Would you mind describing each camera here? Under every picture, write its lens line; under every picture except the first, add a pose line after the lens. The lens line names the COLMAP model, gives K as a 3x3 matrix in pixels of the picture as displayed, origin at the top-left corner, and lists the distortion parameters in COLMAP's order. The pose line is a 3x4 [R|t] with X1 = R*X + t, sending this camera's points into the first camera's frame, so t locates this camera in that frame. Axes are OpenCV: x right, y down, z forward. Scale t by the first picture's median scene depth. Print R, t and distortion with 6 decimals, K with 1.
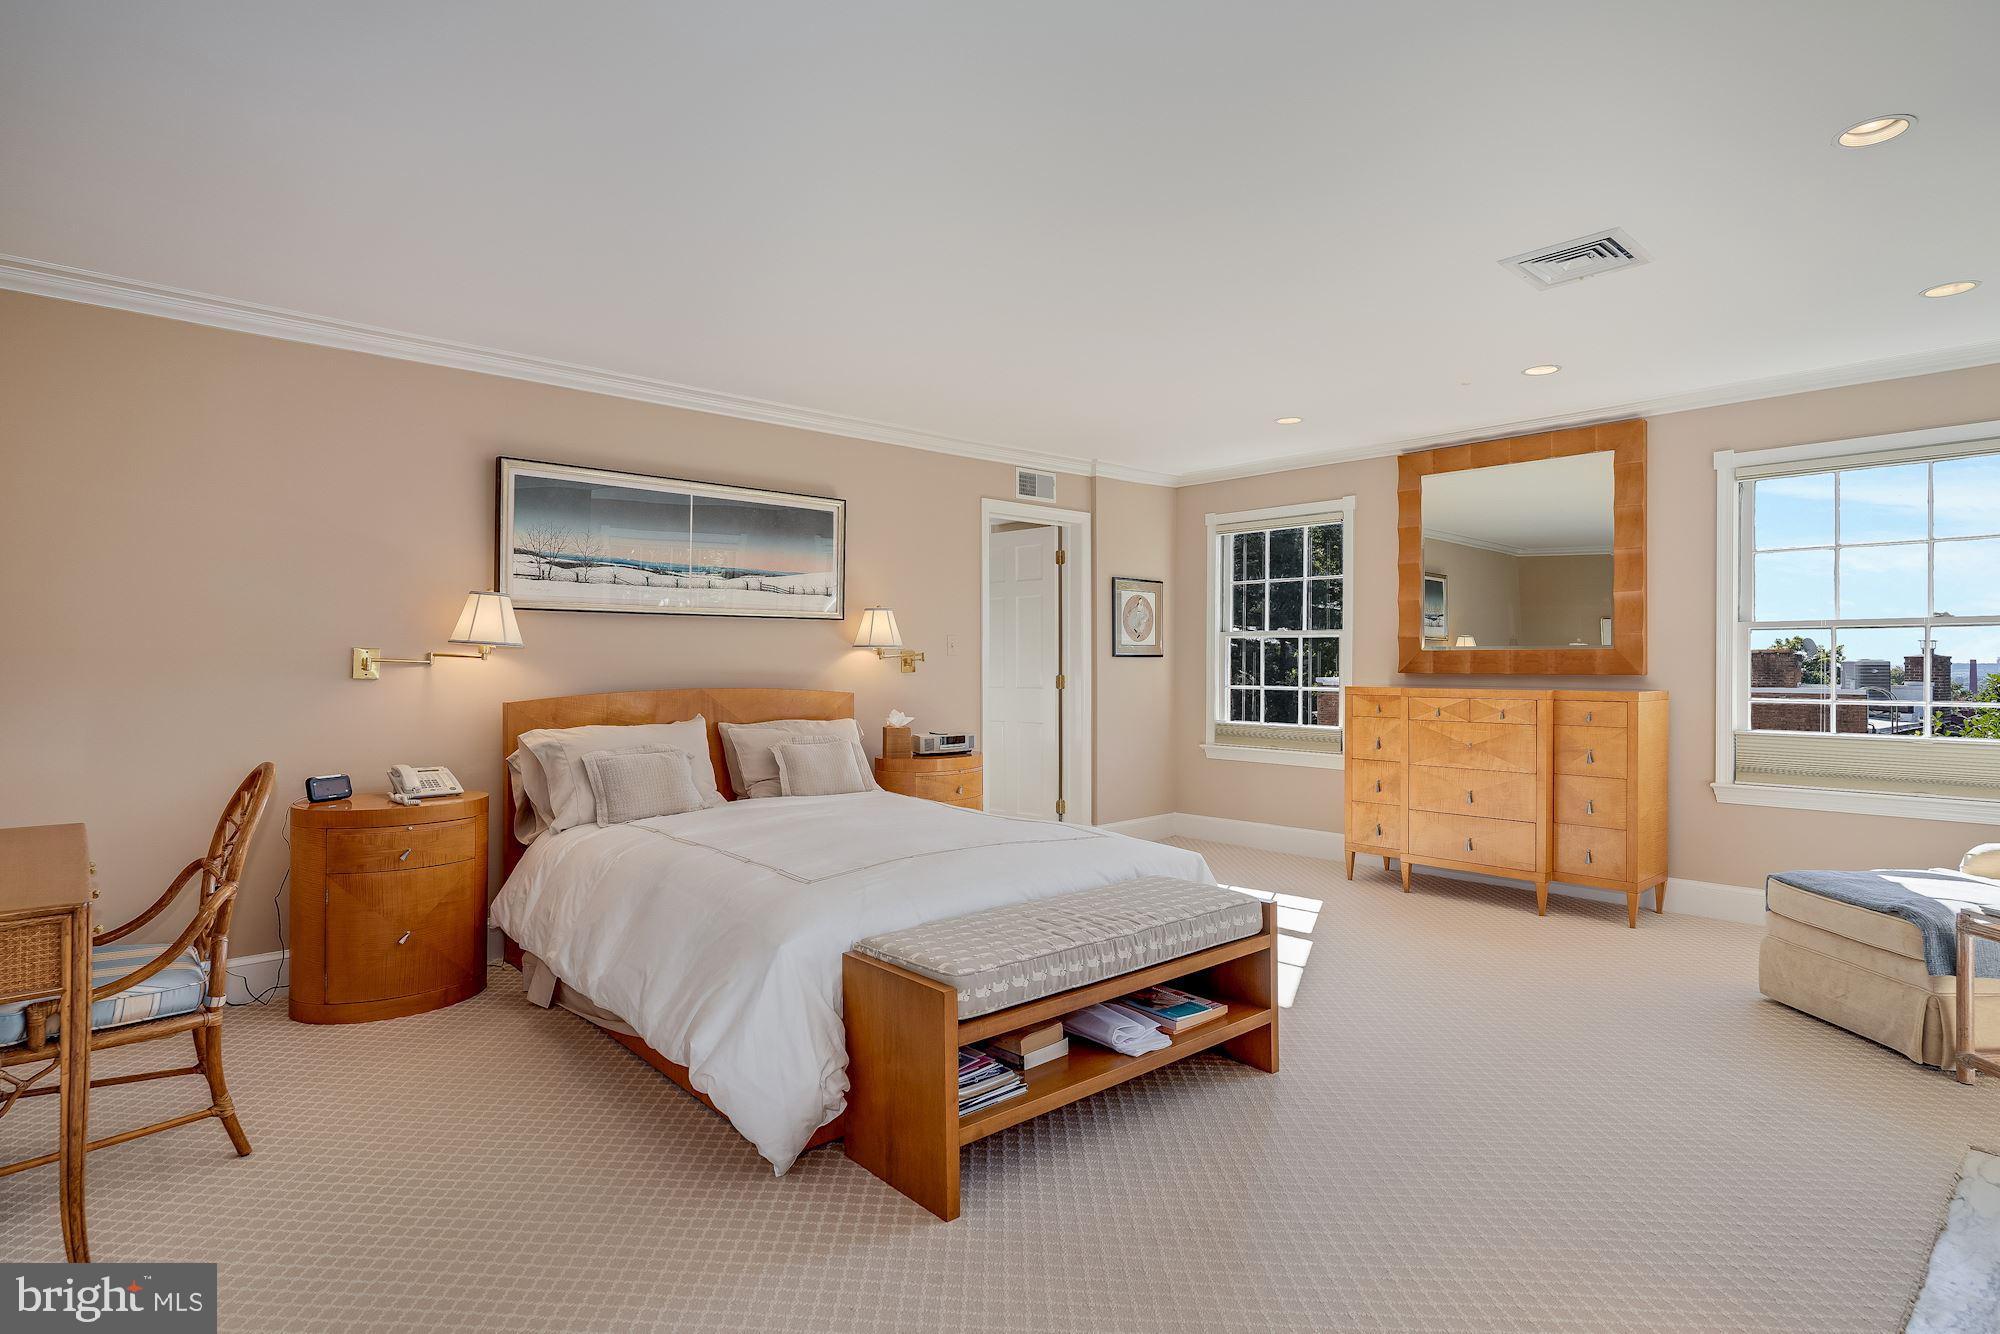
lens RADIAL K [[1031.6, 0, 1006.5], [0, 1031.6, 660.2], [0, 0, 1]] dist [-0.005128, -0.000170]
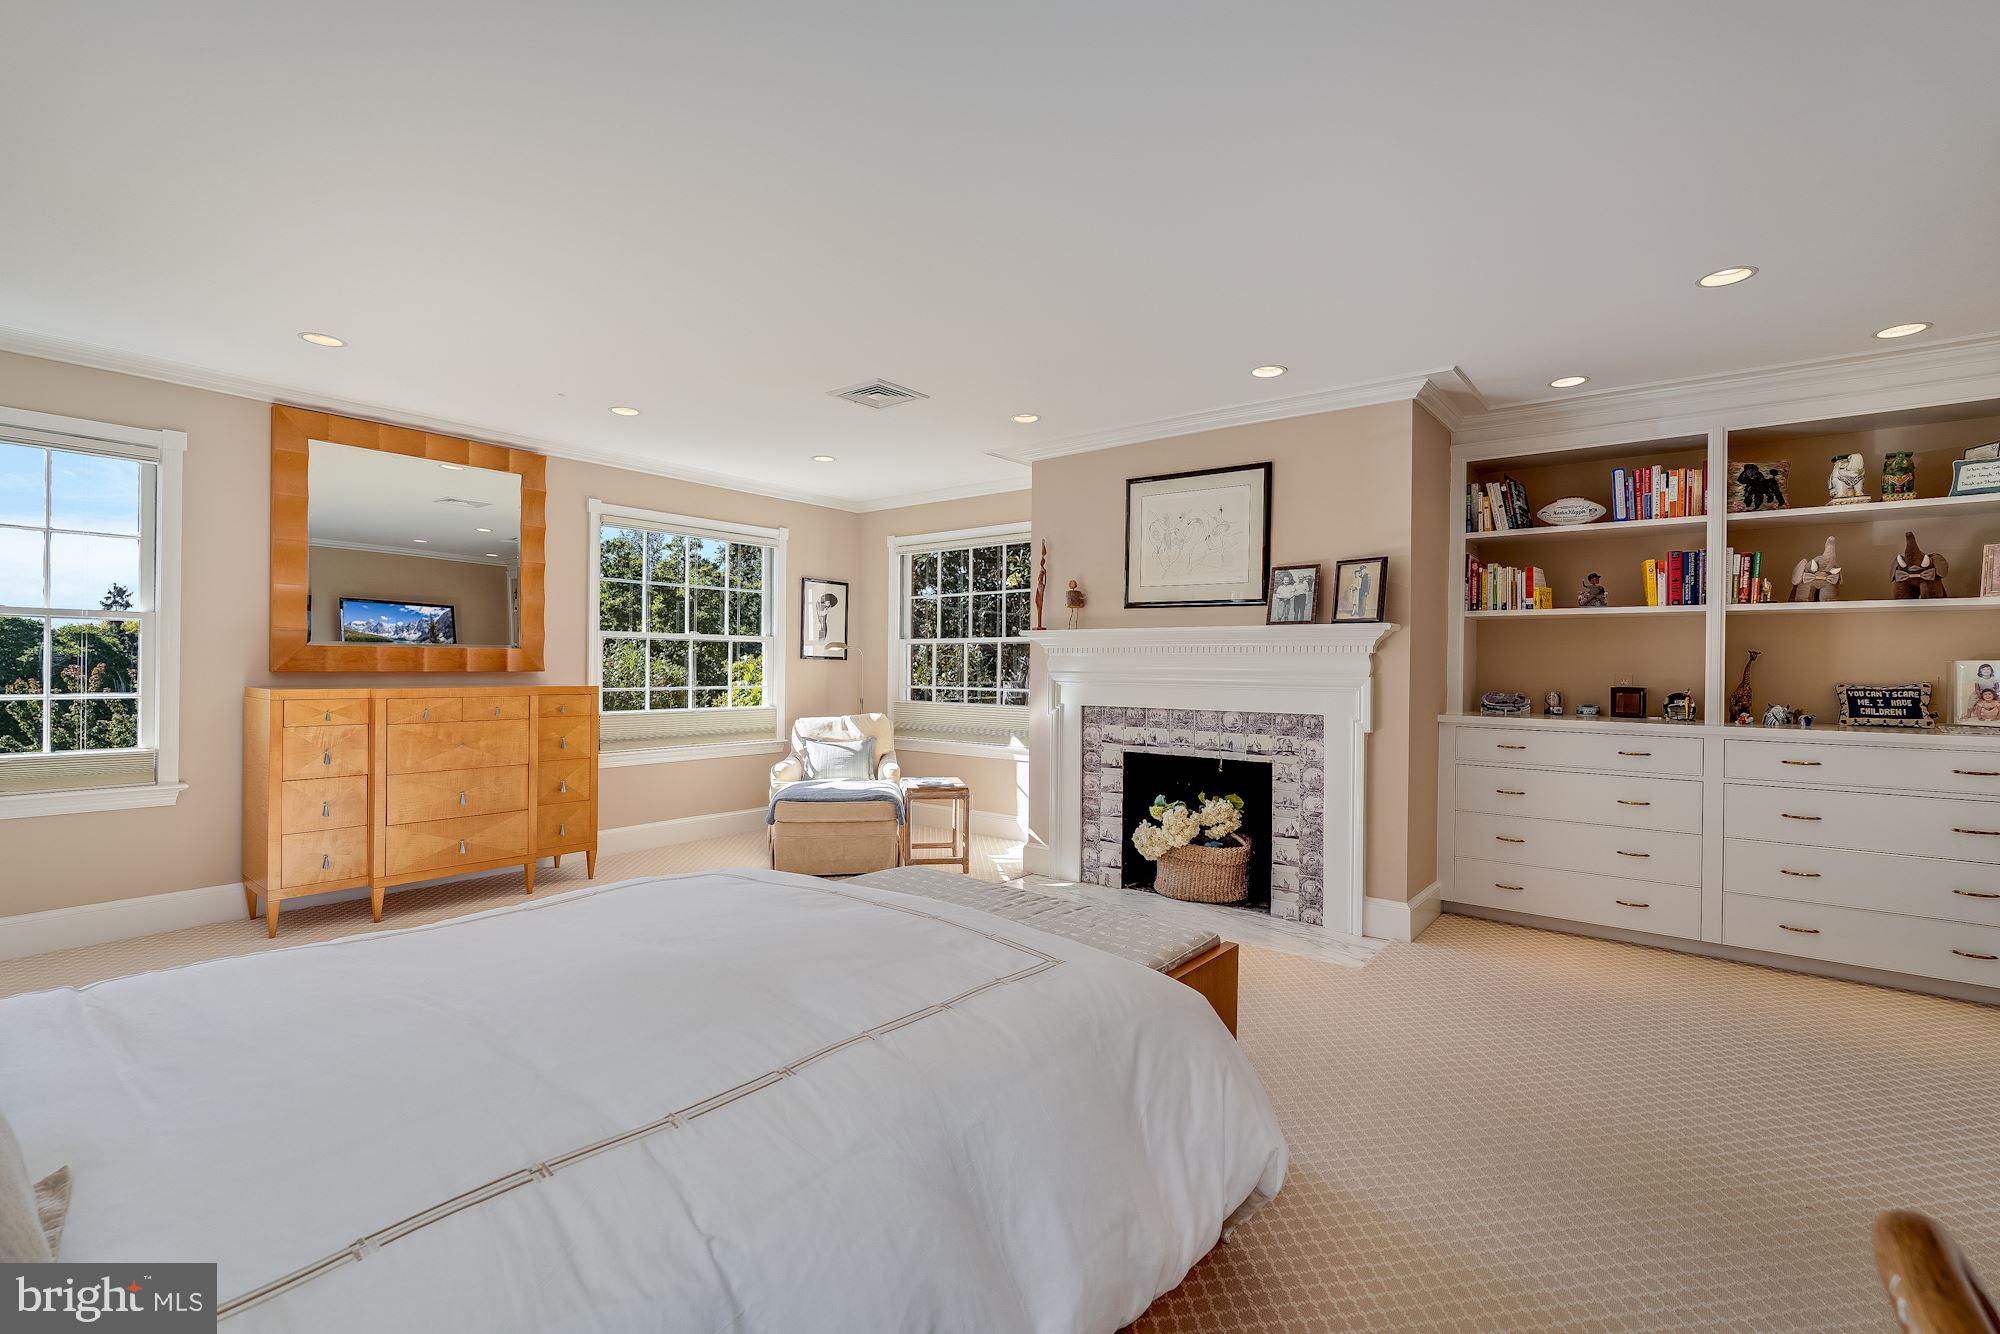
lens RADIAL K [[894.9, 0, 1007.9], [0, 894.9, 670.8], [0, 0, 1]] dist [-0.000754, -0.000162]
pose [[-0.150891, -0.006215, 0.988531, -0.469039], [-0.009314, 0.999945, 0.004865, 0.003229], [-0.988506, -0.008474, -0.150941, 0.611638]]
